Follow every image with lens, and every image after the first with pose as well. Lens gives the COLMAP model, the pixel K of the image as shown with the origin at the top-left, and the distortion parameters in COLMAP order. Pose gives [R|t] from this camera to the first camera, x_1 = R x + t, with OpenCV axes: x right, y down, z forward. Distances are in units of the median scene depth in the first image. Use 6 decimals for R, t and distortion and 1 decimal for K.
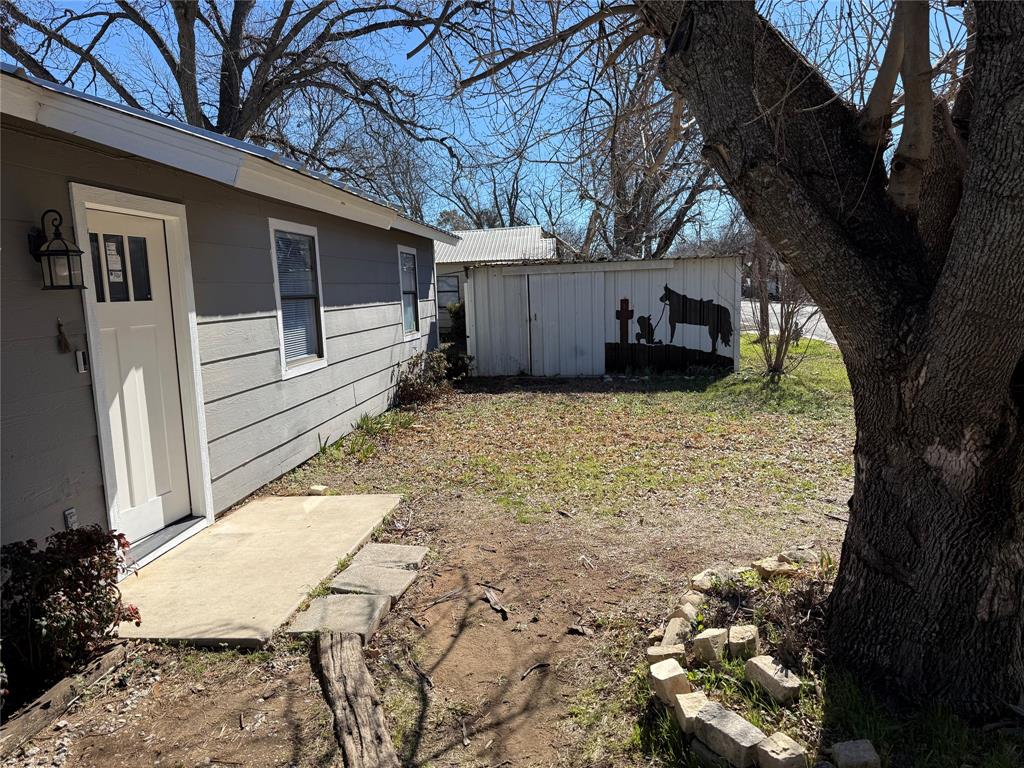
lens RADIAL K [[706.2, 0, 510.9], [0, 706.2, 383.2], [0, 0, 1]] dist [0.080383, -0.102534]
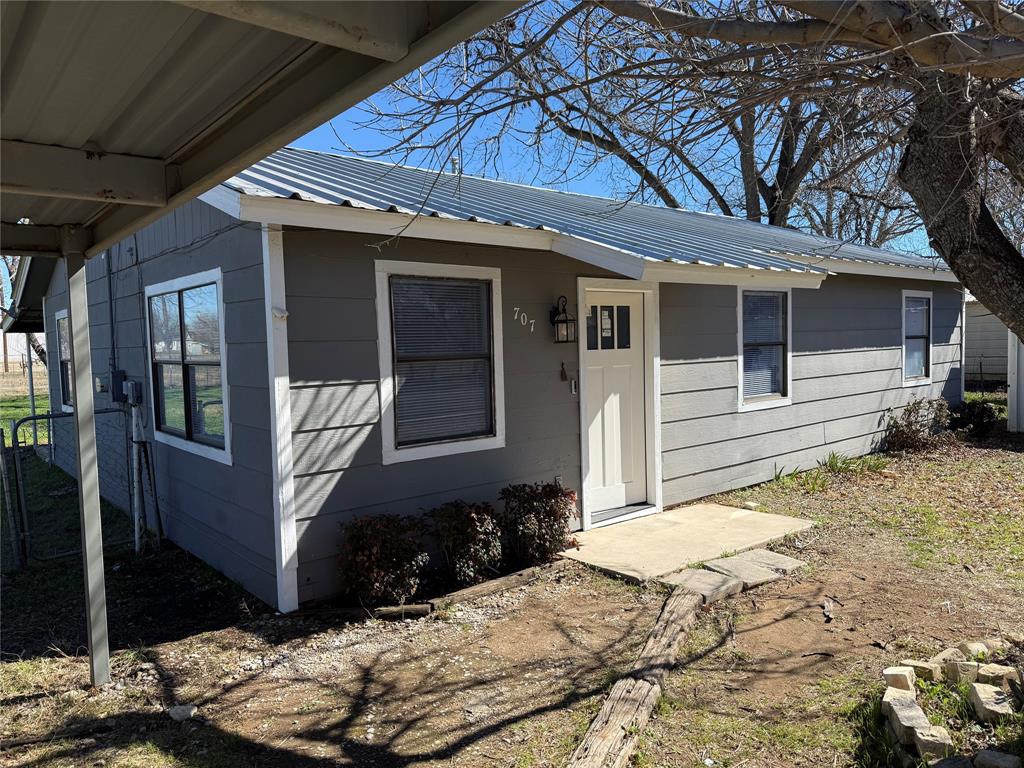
lens RADIAL K [[706.2, 0, 510.9], [0, 706.2, 383.2], [0, 0, 1]] dist [0.080383, -0.102534]
pose [[0.716143, 0.051405, -0.696058, 0.336128], [-0.088036, 0.995972, -0.017022, 0.000919], [0.692380, 0.073468, 0.717783, -0.198688]]
